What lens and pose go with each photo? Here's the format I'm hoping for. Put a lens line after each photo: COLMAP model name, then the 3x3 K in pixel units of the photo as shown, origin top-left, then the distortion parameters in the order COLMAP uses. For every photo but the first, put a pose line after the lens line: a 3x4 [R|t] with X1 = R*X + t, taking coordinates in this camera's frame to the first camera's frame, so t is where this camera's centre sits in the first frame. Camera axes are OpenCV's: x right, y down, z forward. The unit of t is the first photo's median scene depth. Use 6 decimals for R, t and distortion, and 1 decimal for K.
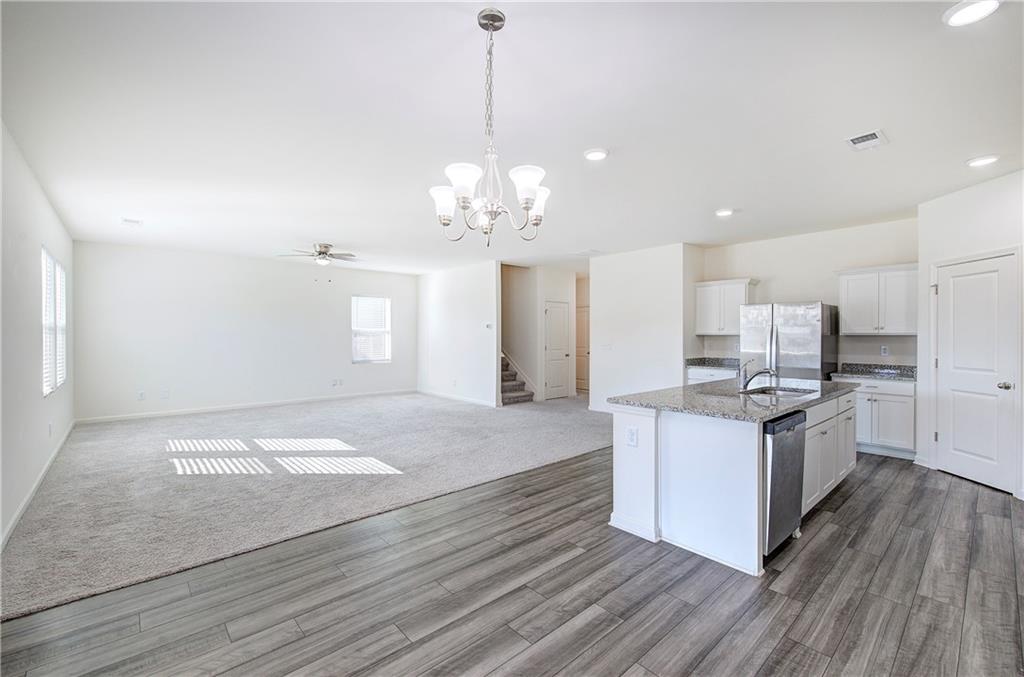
lens RADIAL K [[433.7, 0, 516.8], [0, 433.7, 338.1], [0, 0, 1]] dist [-0.001761, -0.000586]
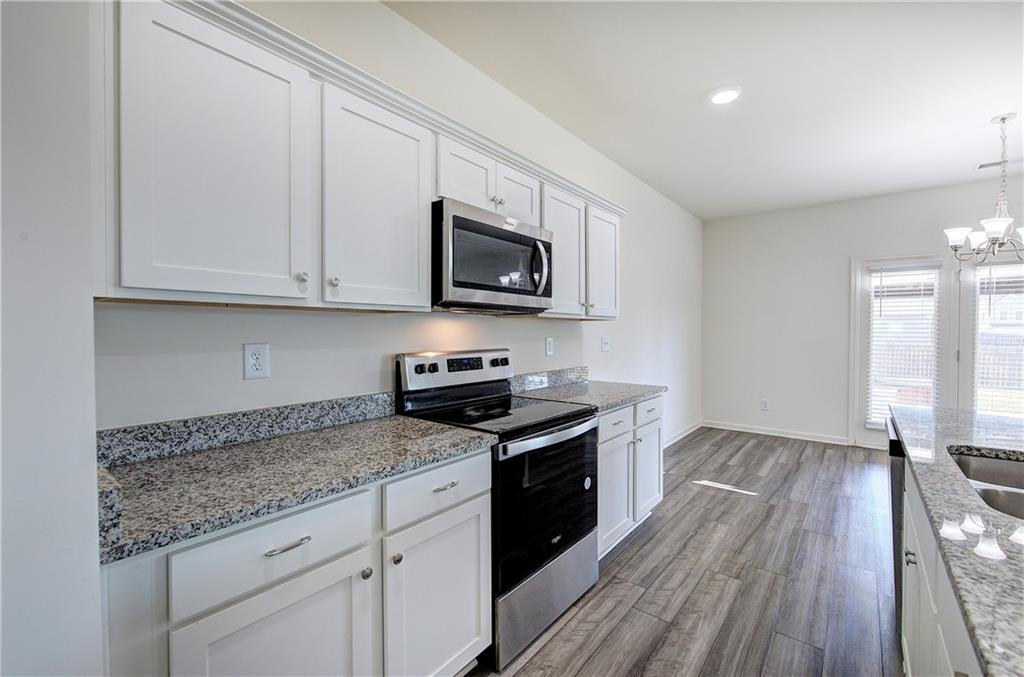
lens RADIAL K [[428.3, 0, 512.5], [0, 428.3, 332.4], [0, 0, 1]] dist [-0.014284, -0.000129]
pose [[-0.988080, -0.002216, -0.153924, 0.835667], [-0.004092, 0.999921, 0.011872, 0.010109], [0.153886, 0.012360, -0.988011, 0.979657]]
